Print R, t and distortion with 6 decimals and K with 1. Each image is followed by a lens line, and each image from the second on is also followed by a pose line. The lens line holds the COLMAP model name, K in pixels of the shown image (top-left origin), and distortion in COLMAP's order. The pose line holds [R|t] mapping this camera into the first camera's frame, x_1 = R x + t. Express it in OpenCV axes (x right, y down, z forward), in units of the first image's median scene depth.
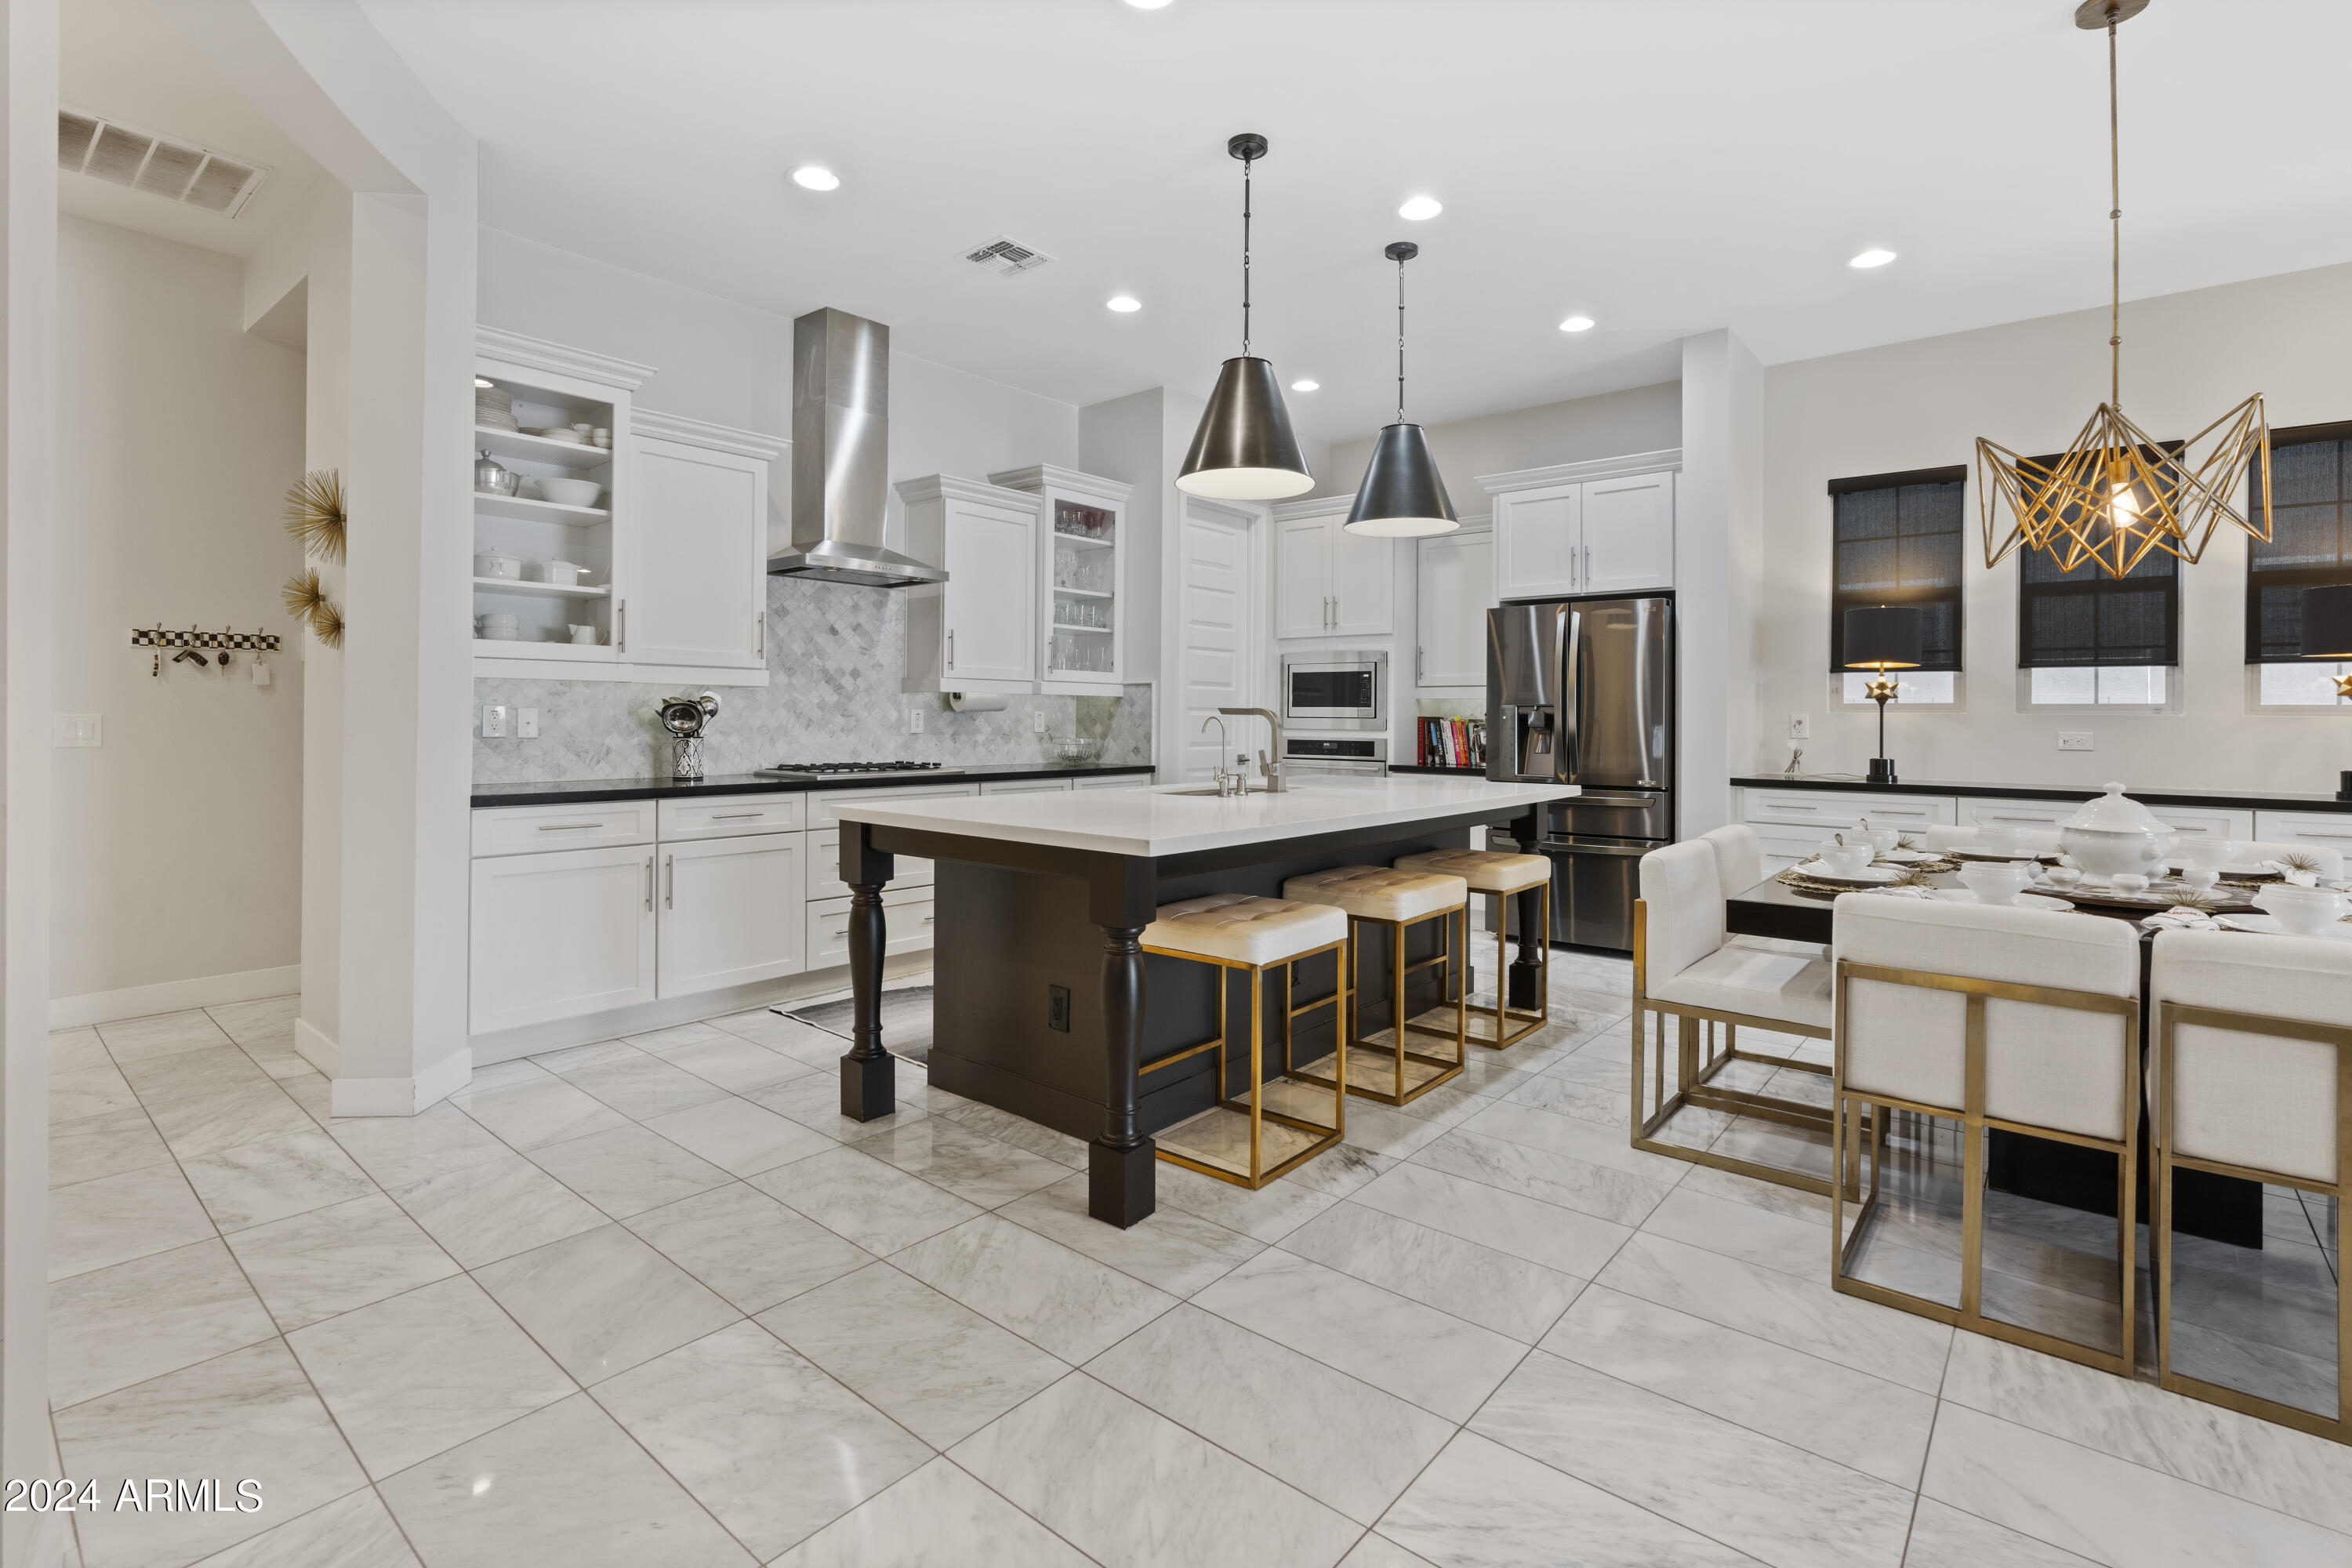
lens RADIAL K [[1087.9, 0, 1187.5], [0, 1087.9, 718.2], [0, 0, 1]] dist [-0.007994, 0.000633]
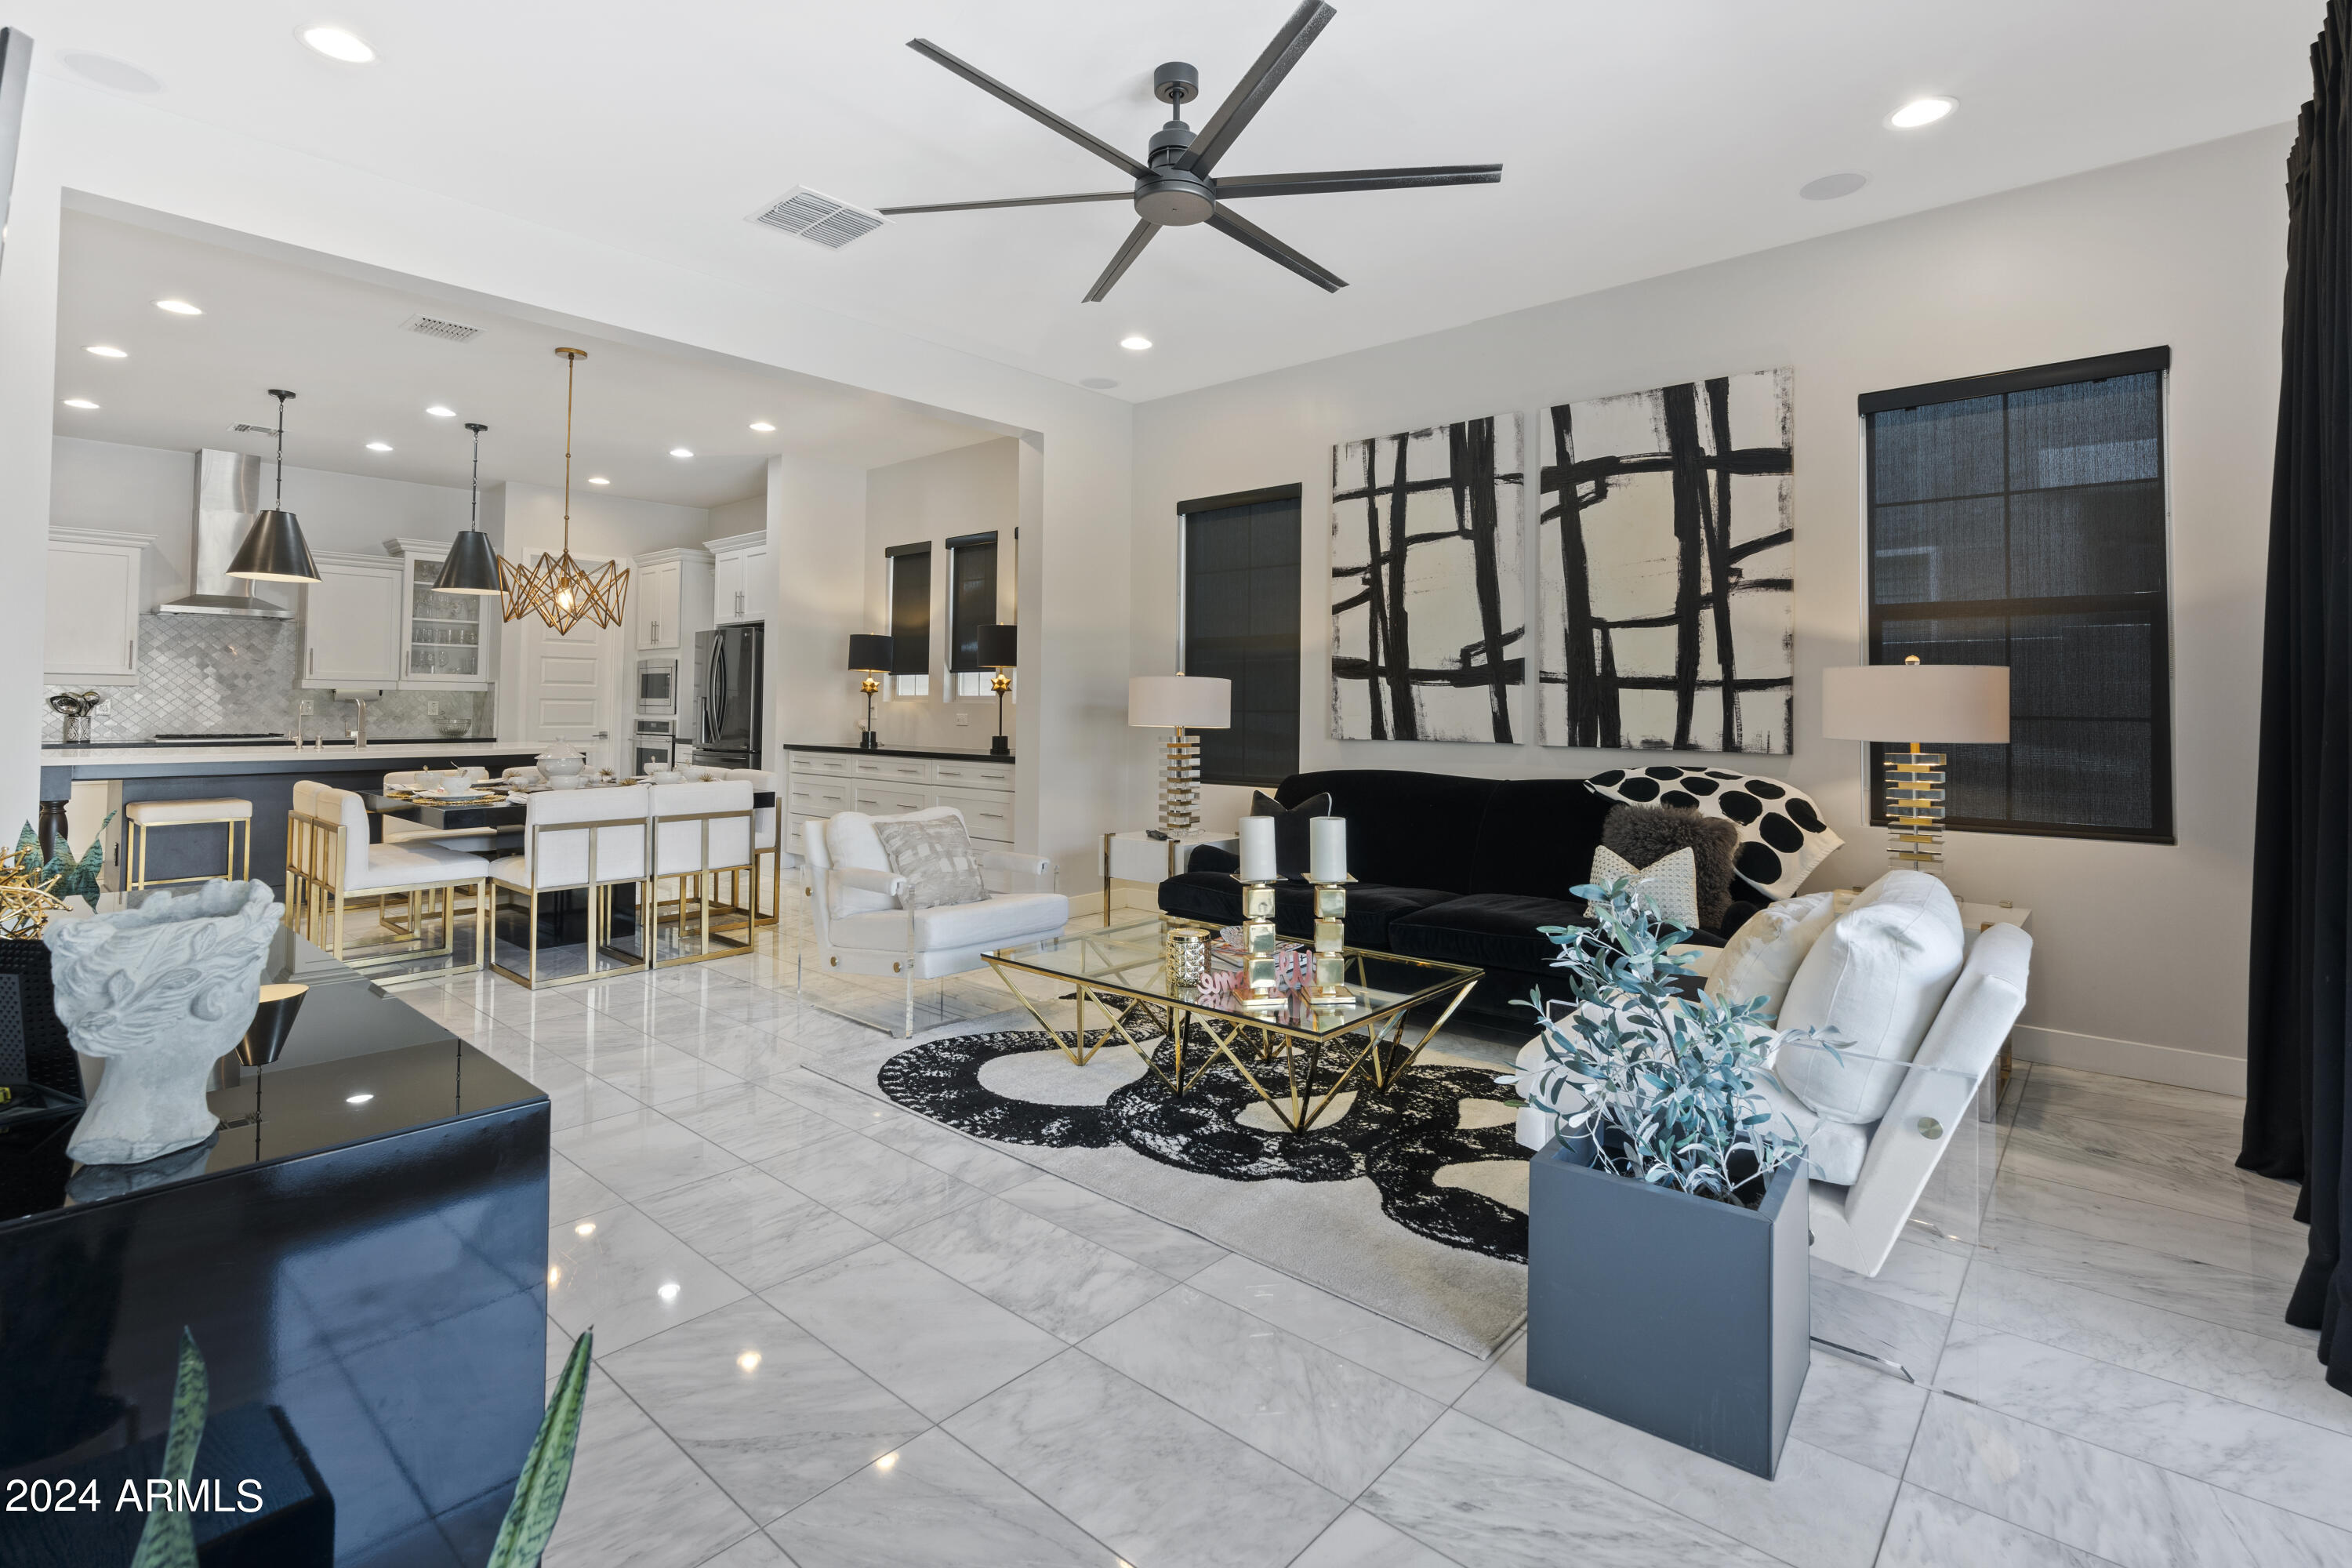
lens RADIAL K [[1052.6, 0, 1179.8], [0, 1052.6, 661.1], [0, 0, 1]] dist [-0.023538, 0.000173]
pose [[0.999971, -0.001415, -0.007516, 1.289184], [0.001073, 0.998969, -0.045383, 0.006100], [0.007573, 0.045373, 0.998941, -0.575799]]
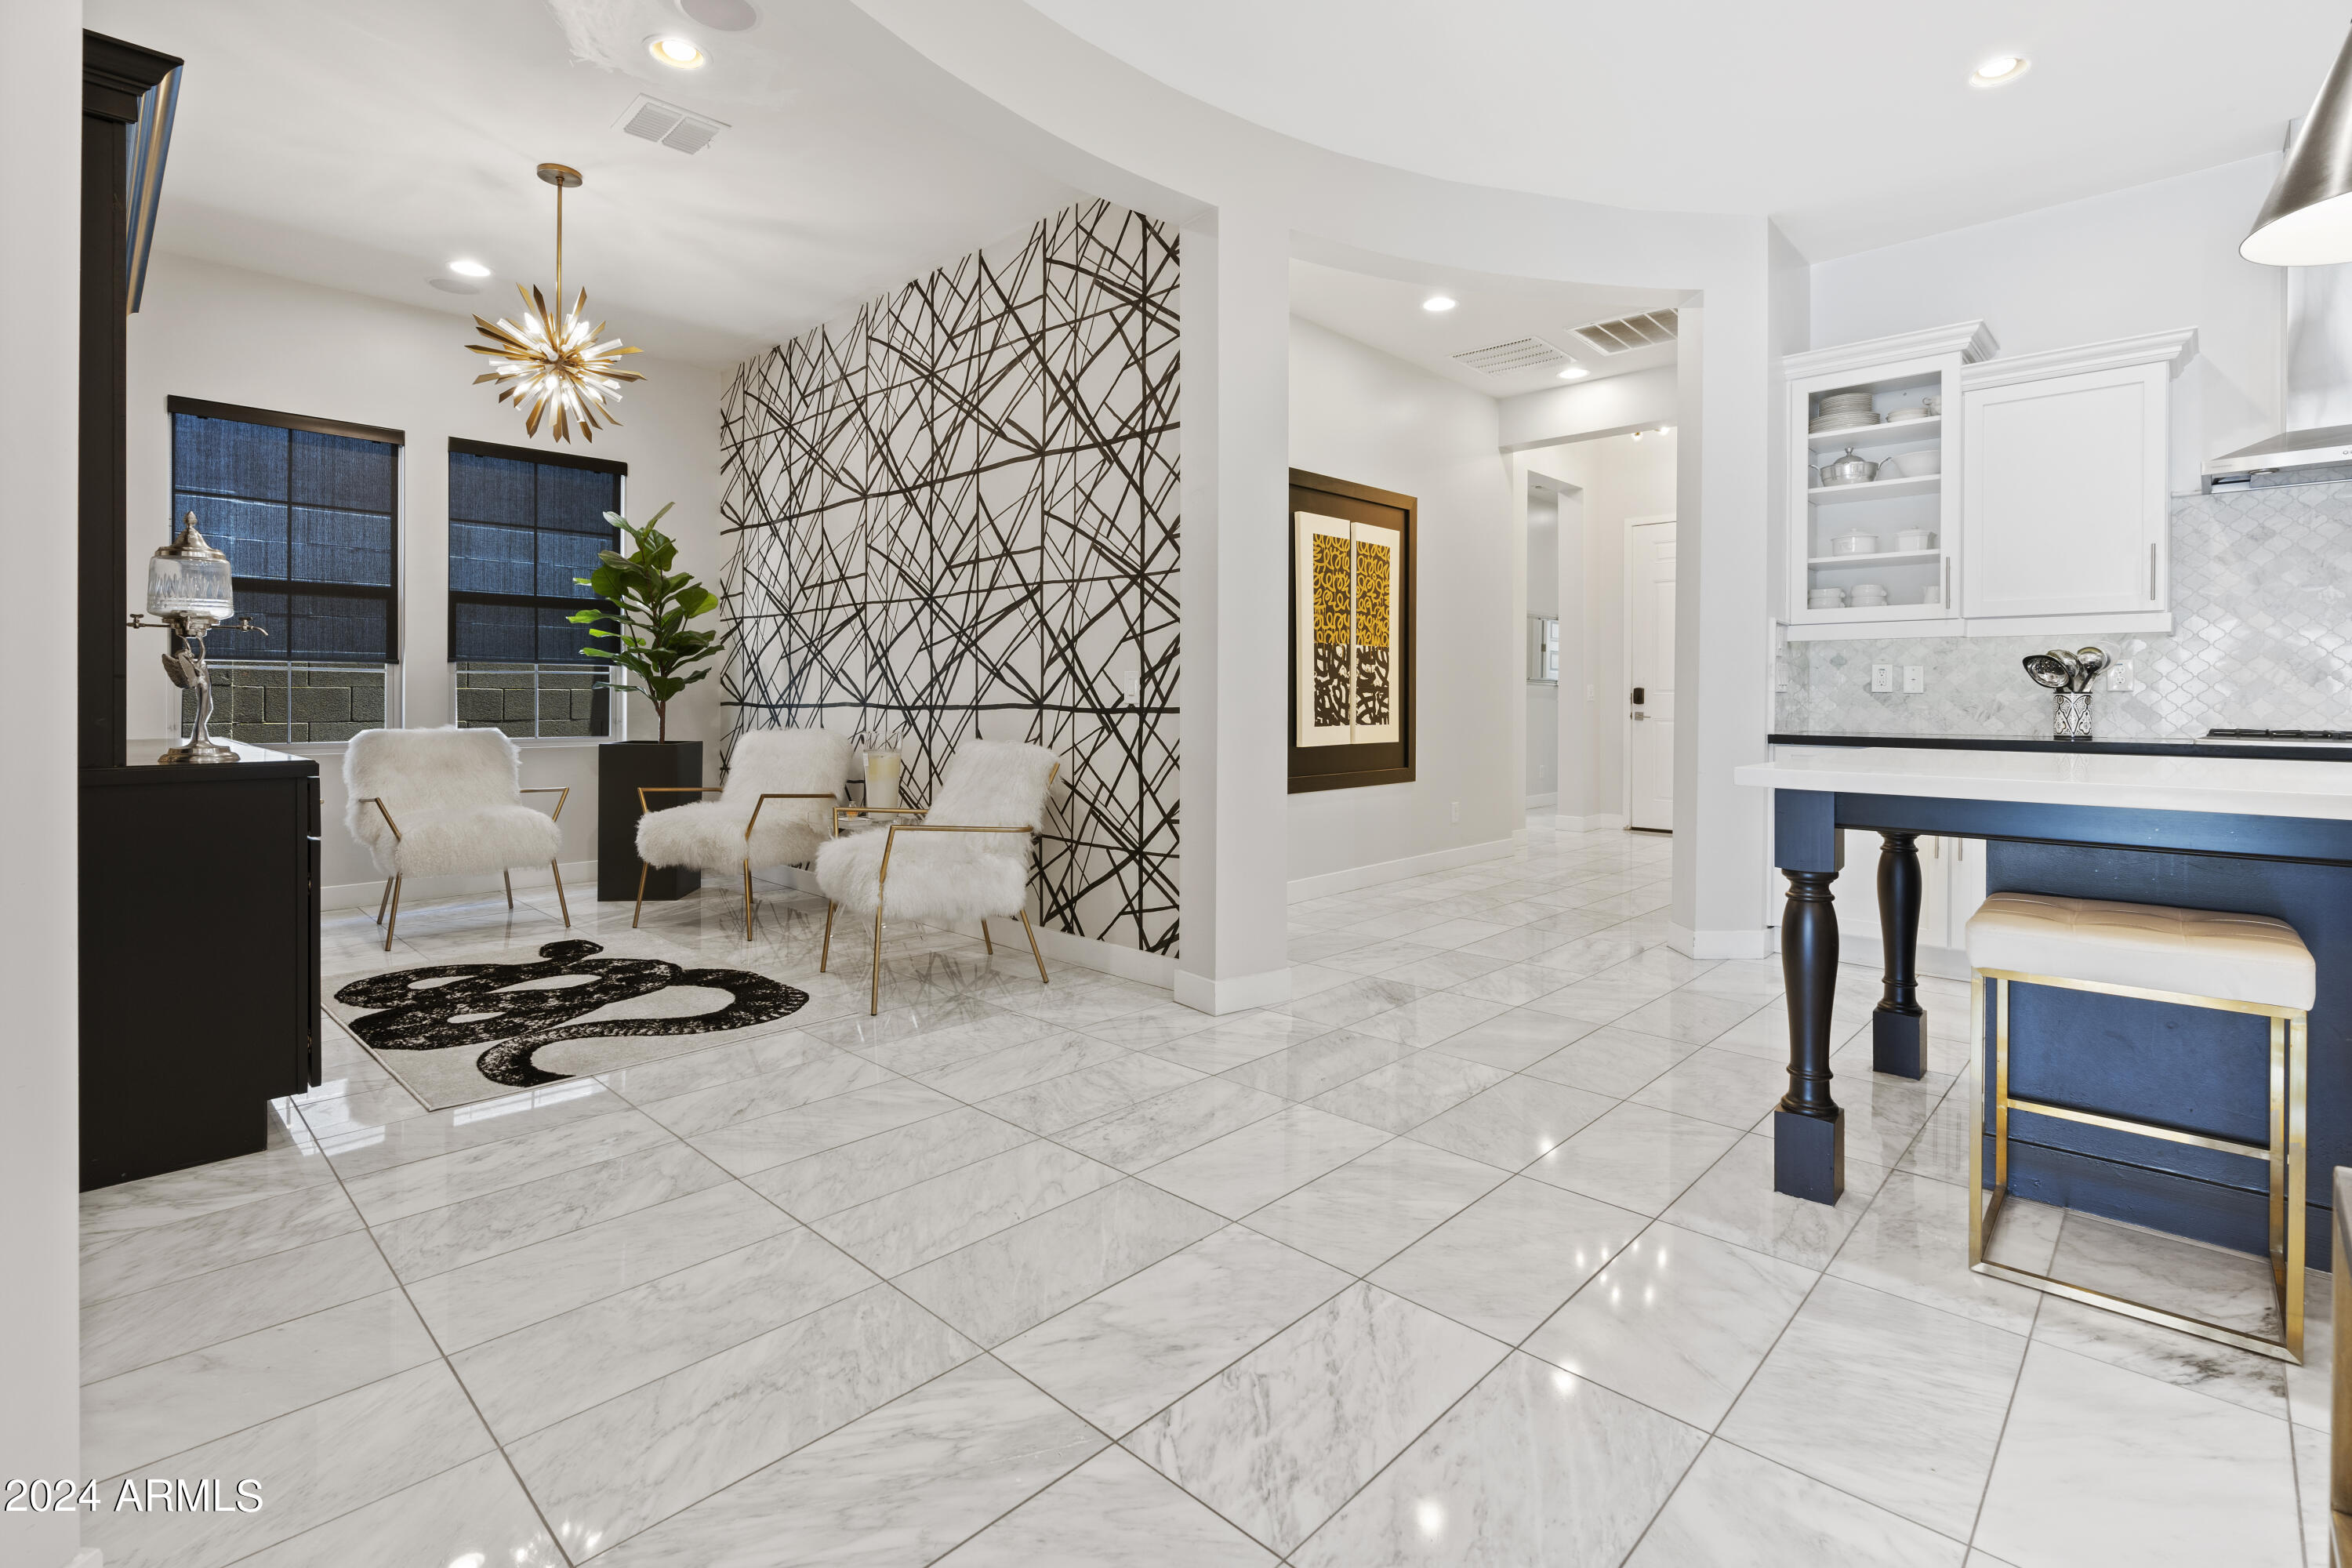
lens RADIAL K [[1087.9, 0, 1187.5], [0, 1087.9, 718.2], [0, 0, 1]] dist [-0.007994, 0.000633]
pose [[-0.066766, 0.012768, -0.997687, 0.532827], [-0.002385, 0.999913, 0.012956, 0.030711], [0.997766, 0.003245, -0.066730, 0.328406]]
